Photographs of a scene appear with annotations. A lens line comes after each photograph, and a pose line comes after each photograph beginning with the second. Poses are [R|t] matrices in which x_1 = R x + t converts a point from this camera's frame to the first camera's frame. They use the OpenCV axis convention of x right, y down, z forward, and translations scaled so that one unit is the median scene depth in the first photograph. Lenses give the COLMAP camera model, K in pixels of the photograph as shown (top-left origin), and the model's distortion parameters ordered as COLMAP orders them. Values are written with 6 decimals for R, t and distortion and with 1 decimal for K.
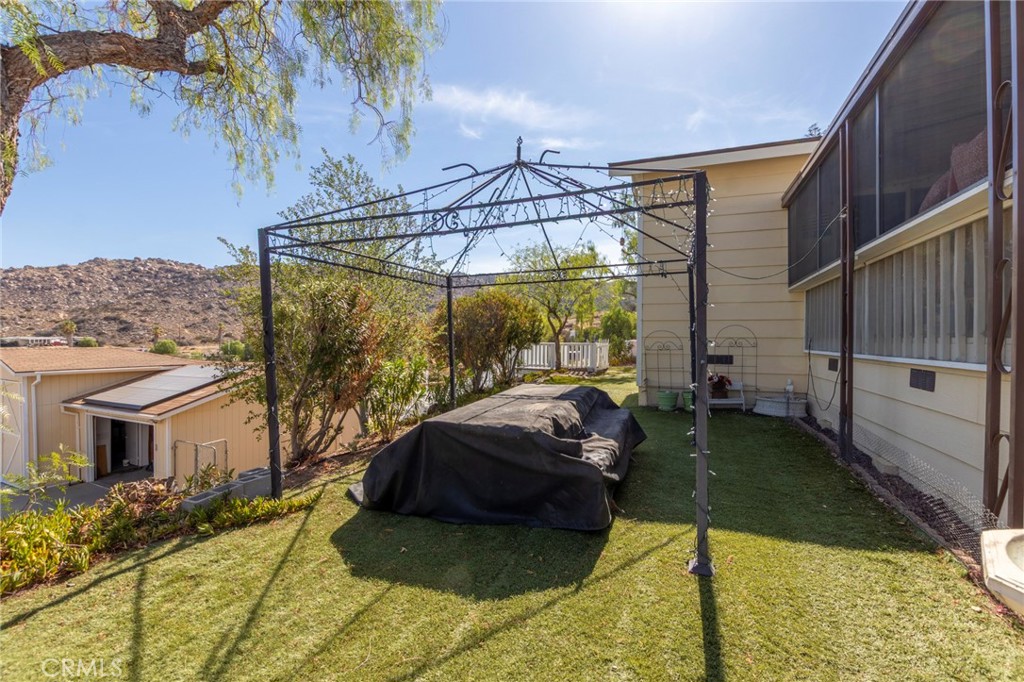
lens RADIAL K [[472.2, 0, 507.7], [0, 472.2, 343.0], [0, 0, 1]] dist [0.014658, -0.007323]
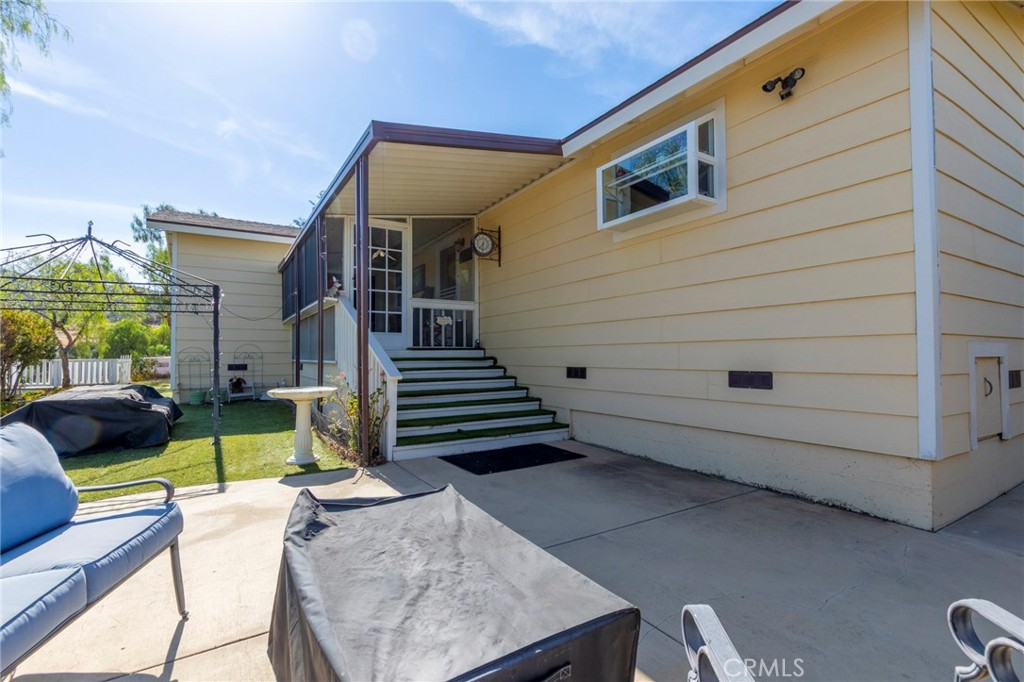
lens RADIAL K [[472.2, 0, 507.7], [0, 472.2, 343.0], [0, 0, 1]] dist [0.014658, -0.007323]
pose [[0.612996, 0.013641, 0.789968, -0.219257], [0.014226, 0.999498, -0.028299, 0.014109], [-0.789958, 0.028585, 0.612495, -0.612310]]
